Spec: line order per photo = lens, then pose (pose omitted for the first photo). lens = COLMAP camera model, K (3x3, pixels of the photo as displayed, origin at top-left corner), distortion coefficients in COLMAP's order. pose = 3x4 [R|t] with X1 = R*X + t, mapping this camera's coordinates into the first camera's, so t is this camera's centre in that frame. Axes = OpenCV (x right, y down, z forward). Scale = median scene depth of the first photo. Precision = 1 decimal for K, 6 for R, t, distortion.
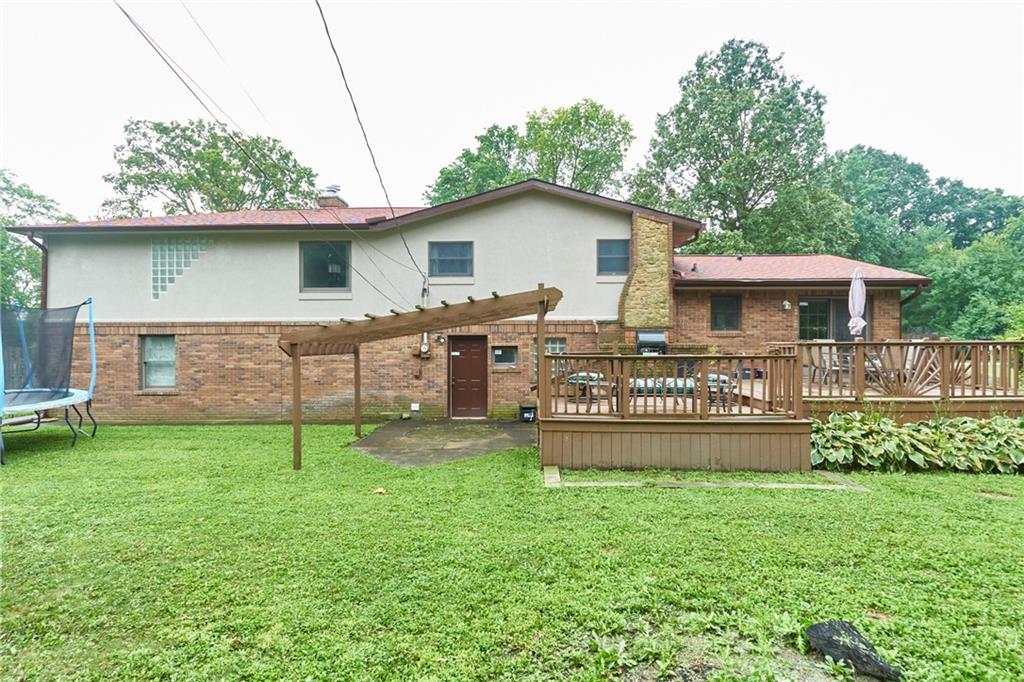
lens RADIAL K [[549.7, 0, 513.4], [0, 549.7, 342.9], [0, 0, 1]] dist [0.001499, -0.000231]
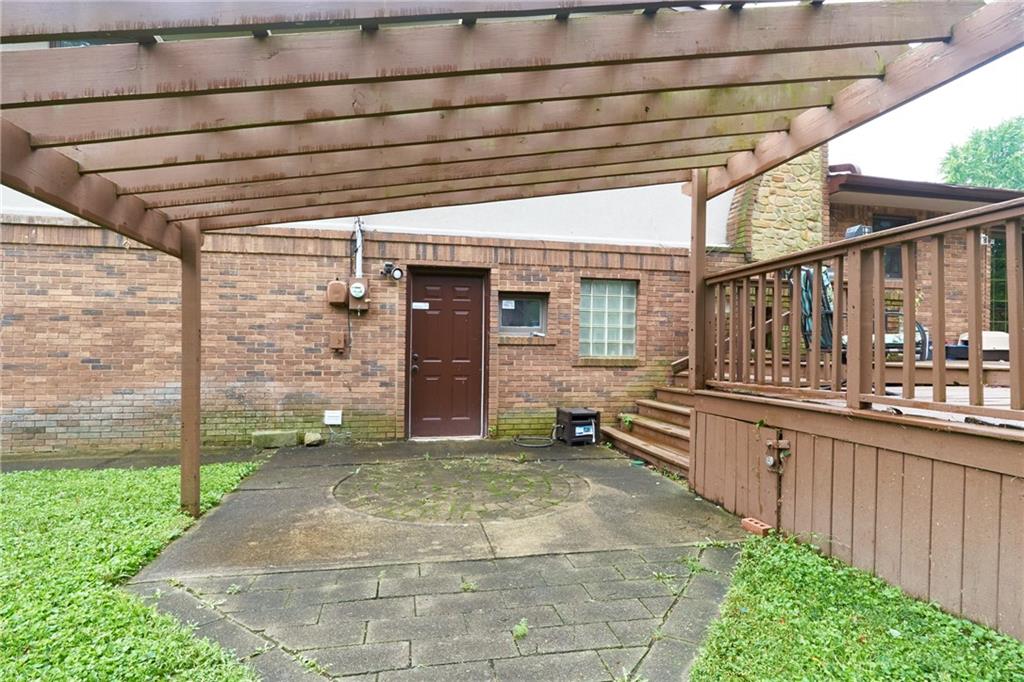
lens RADIAL K [[549.7, 0, 510.0], [0, 549.7, 343.3], [0, 0, 1]] dist [0.001499, -0.000231]
pose [[0.972832, 0.015070, 0.231021, -0.142002], [-0.012497, 0.999843, -0.012597, 0.058512], [-0.231174, 0.009368, 0.972867, 0.518708]]
